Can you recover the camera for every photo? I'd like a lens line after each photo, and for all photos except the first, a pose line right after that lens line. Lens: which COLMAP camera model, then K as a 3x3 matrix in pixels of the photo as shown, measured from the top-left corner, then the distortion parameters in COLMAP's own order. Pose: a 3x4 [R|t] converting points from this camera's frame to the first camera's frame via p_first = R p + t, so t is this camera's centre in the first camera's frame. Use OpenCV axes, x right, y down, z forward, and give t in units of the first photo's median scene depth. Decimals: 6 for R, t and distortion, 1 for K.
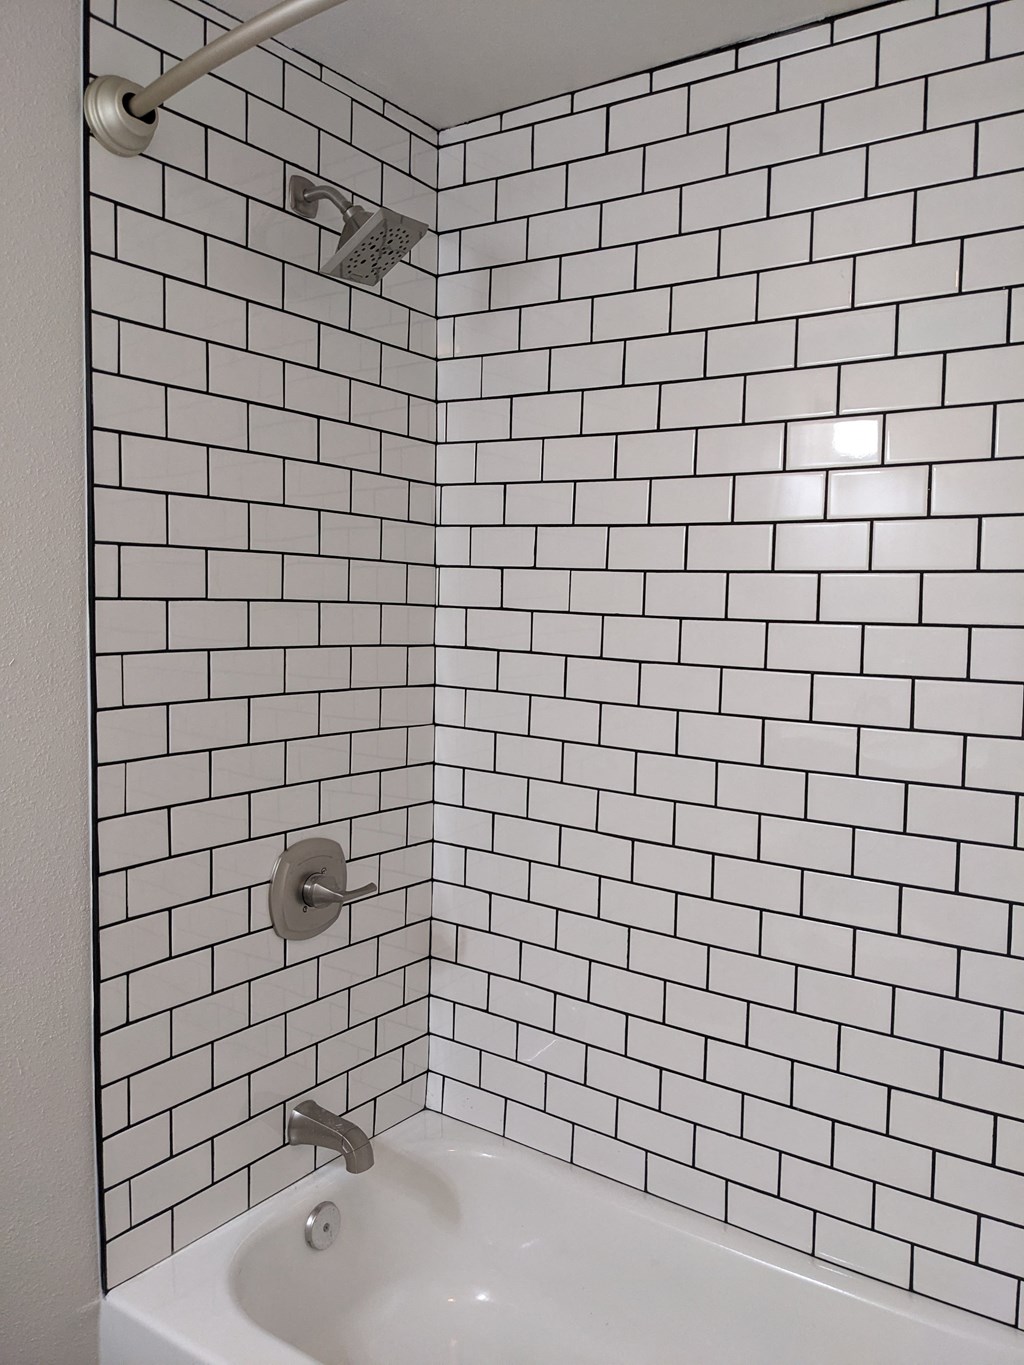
lens RADIAL K [[1098.3, 0, 505.4], [0, 1098.3, 679.4], [0, 0, 1]] dist [0.088421, -0.115613]
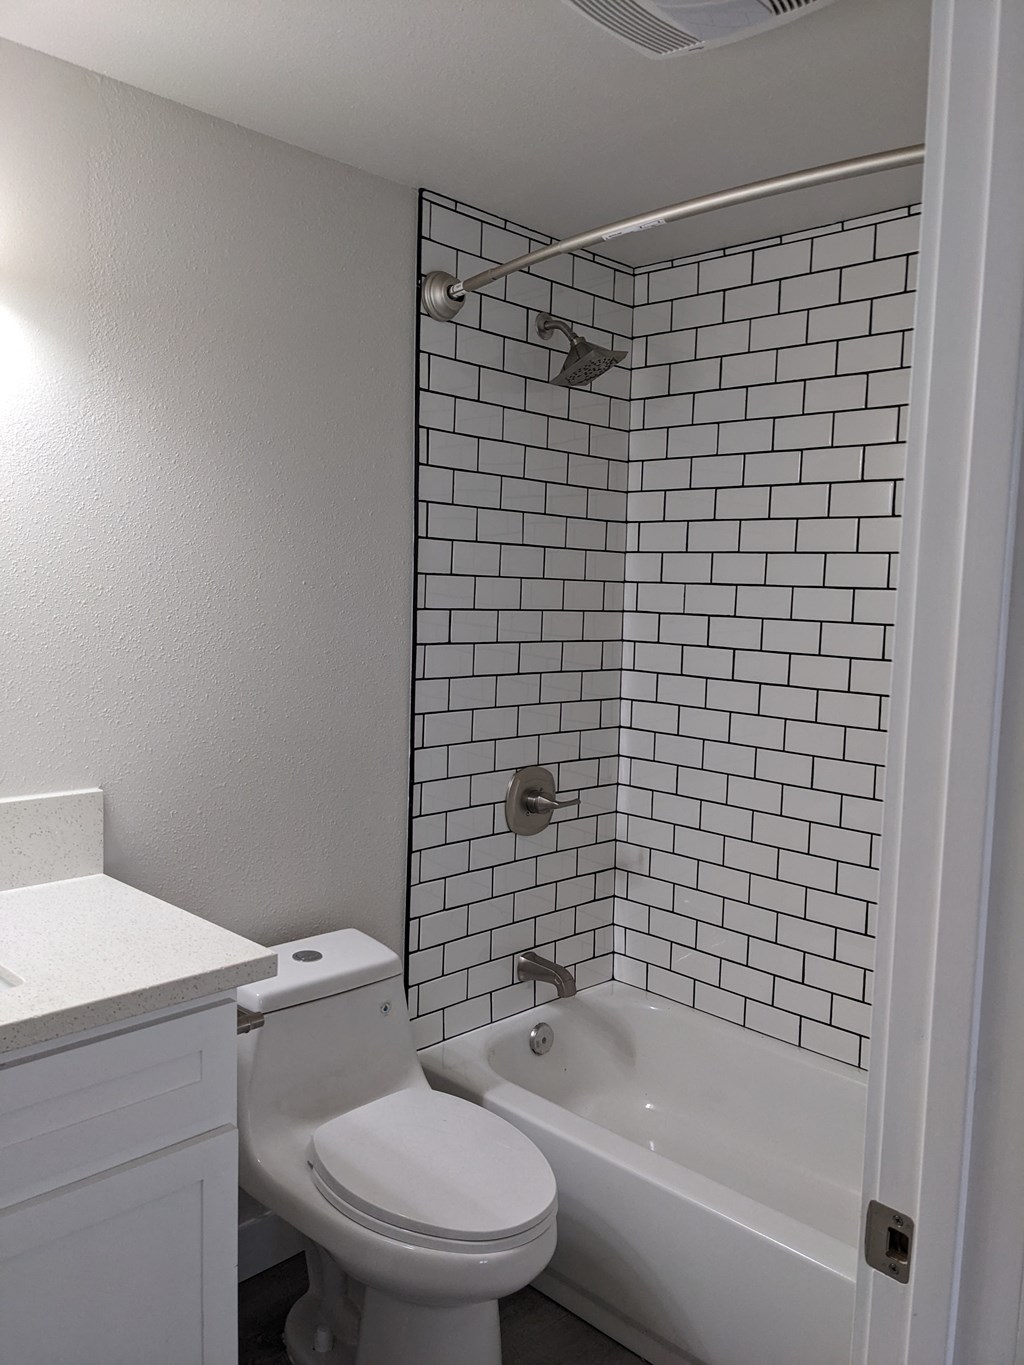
lens RADIAL K [[1098.3, 0, 505.4], [0, 1098.3, 679.4], [0, 0, 1]] dist [0.088421, -0.115613]
pose [[0.987476, 0.021602, -0.156285, 0.009039], [-0.022150, 0.999753, -0.001768, 0.025012], [0.156208, 0.005208, 0.987710, -0.429476]]
